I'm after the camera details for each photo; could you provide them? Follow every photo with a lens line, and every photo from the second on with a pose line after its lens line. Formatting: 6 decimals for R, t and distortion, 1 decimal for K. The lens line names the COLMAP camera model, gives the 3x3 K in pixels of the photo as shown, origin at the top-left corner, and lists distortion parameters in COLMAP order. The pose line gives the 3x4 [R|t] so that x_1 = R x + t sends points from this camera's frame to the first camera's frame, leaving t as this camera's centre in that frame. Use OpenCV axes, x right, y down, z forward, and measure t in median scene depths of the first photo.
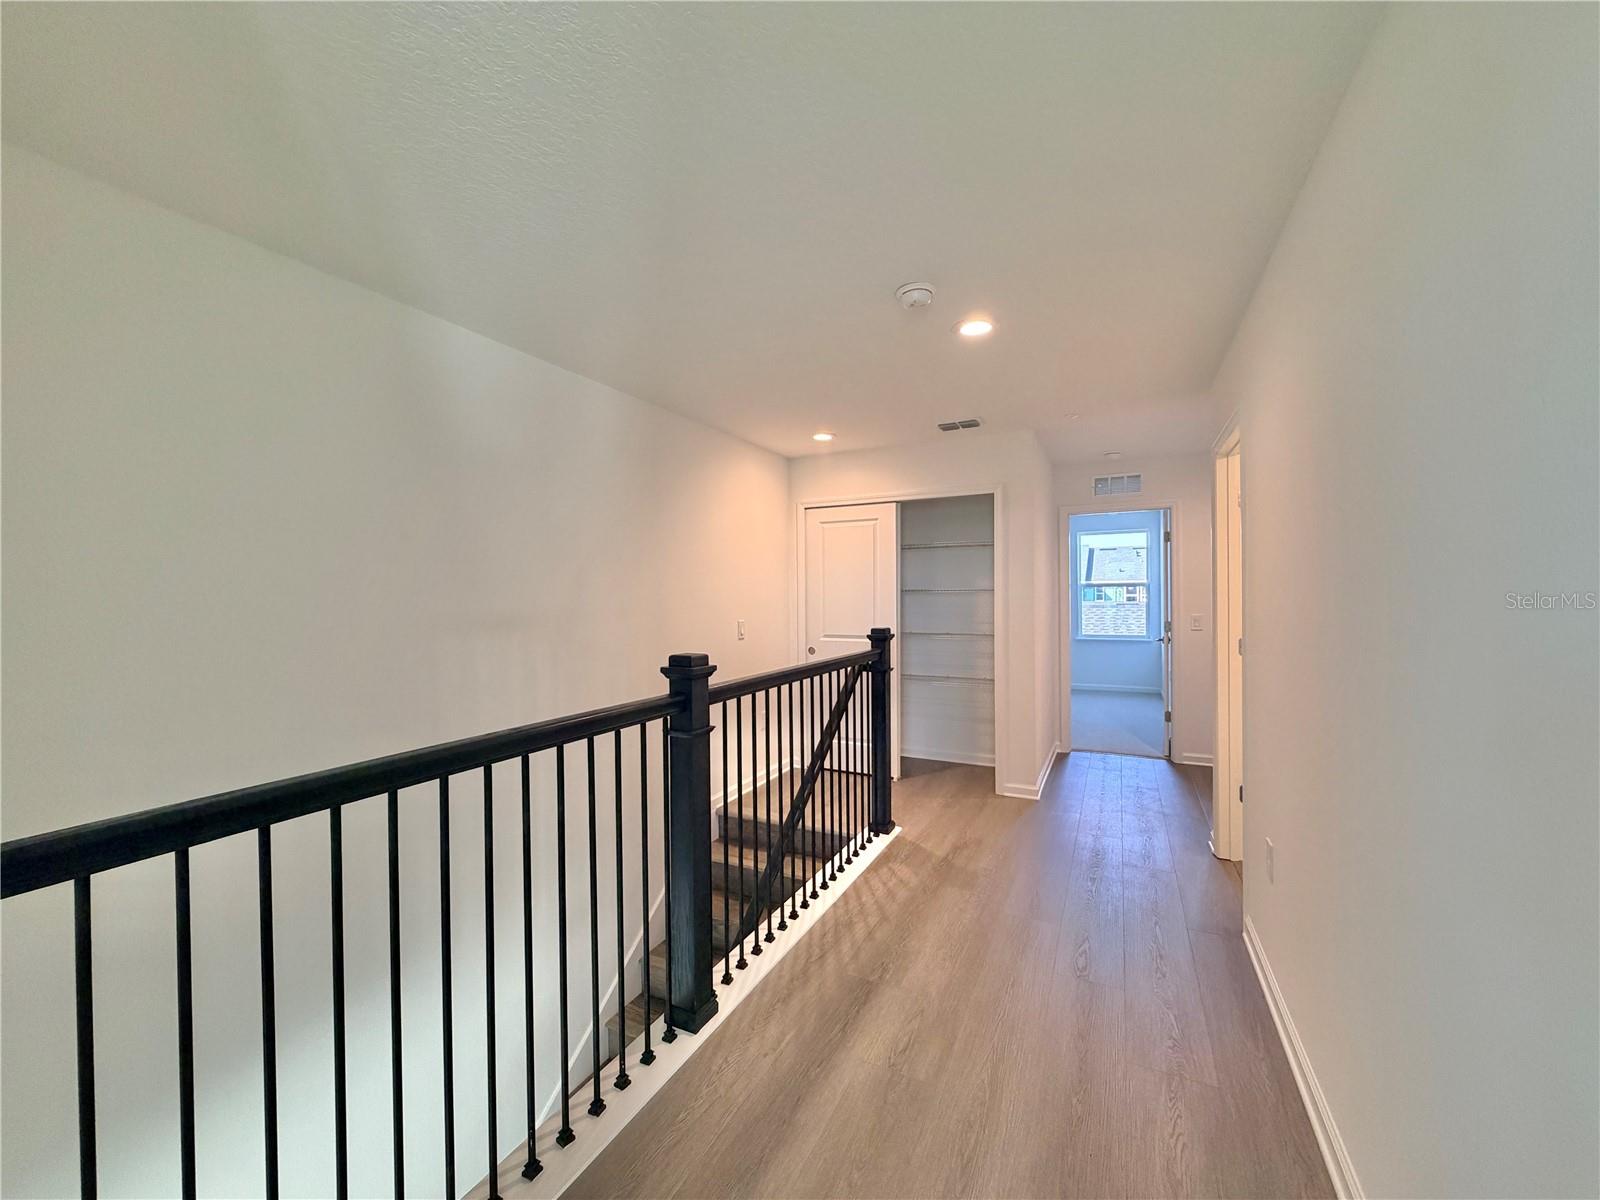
lens RADIAL K [[638.0, 0, 803.1], [0, 638.0, 595.2], [0, 0, 1]] dist [0.001939, 0.000161]
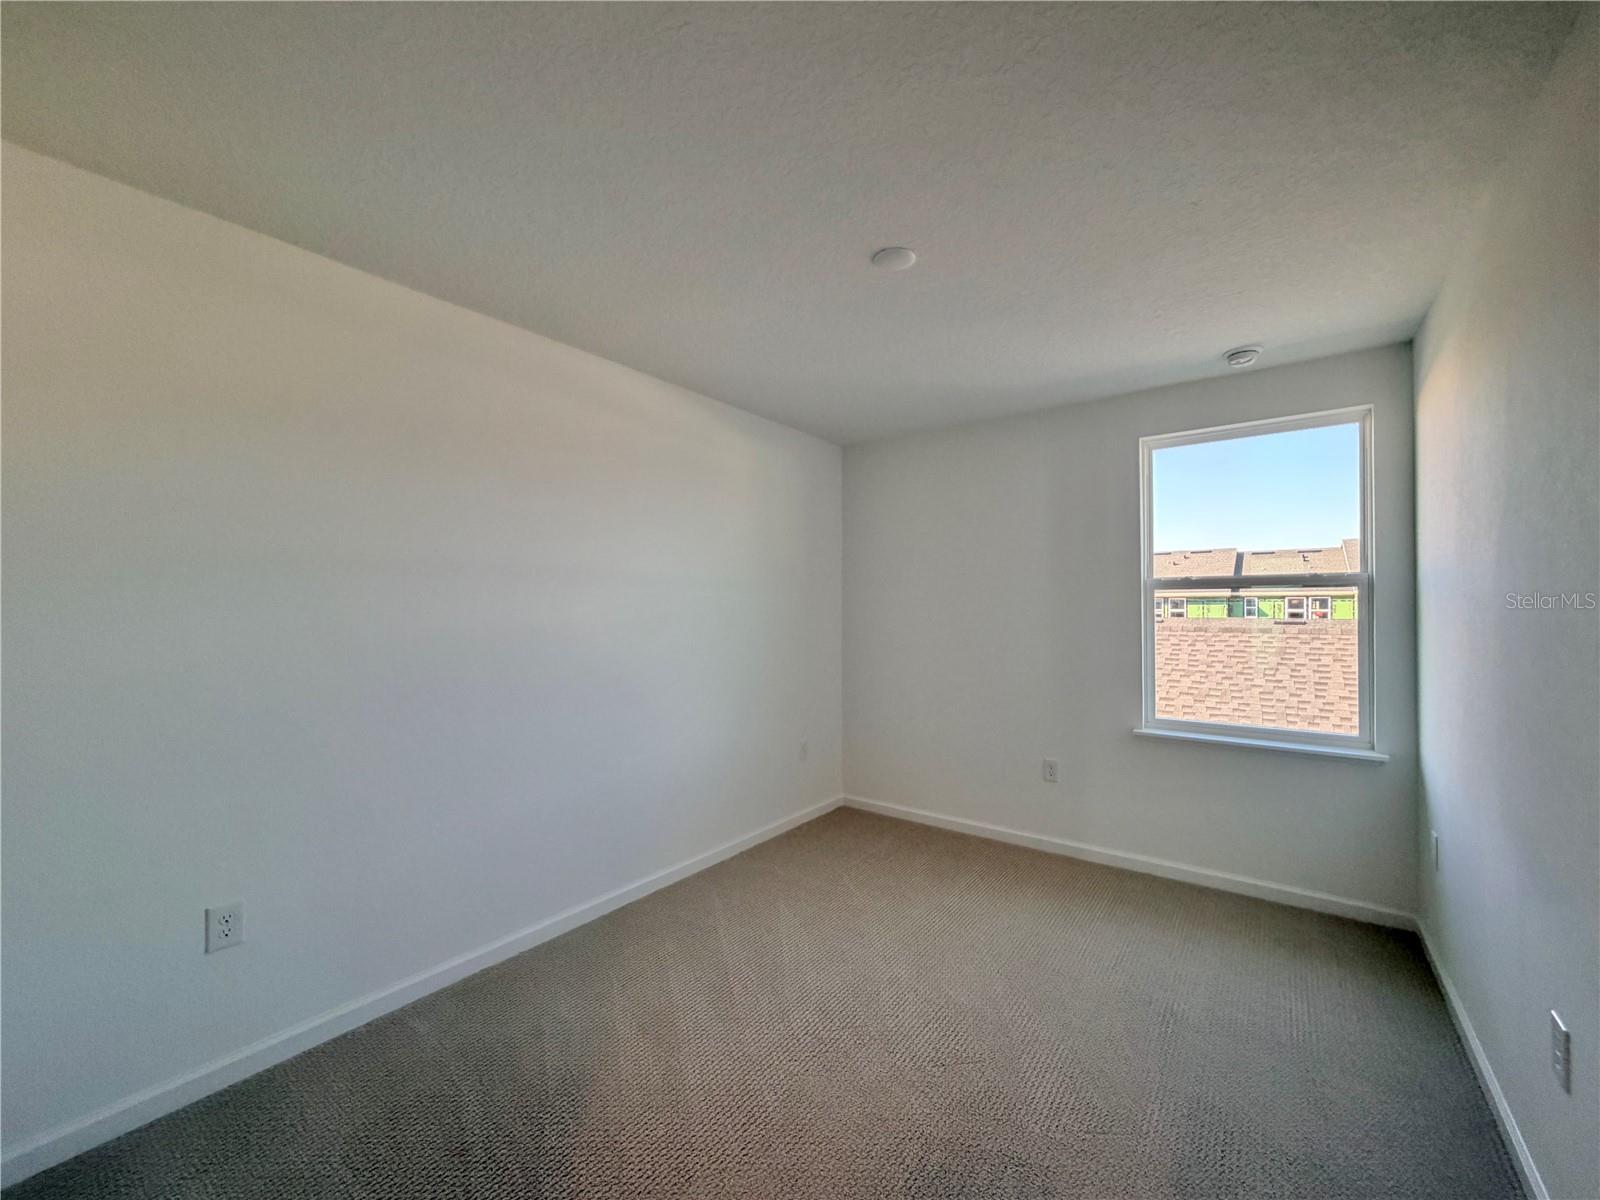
lens RADIAL K [[638.0, 0, 810.5], [0, 638.0, 596.4], [0, 0, 1]] dist [0.001939, 0.000161]
pose [[0.985067, 0.004151, -0.172124, 0.096687], [-0.007025, 0.999846, -0.016091, -0.000325], [0.172031, 0.017060, 0.984944, 0.192318]]
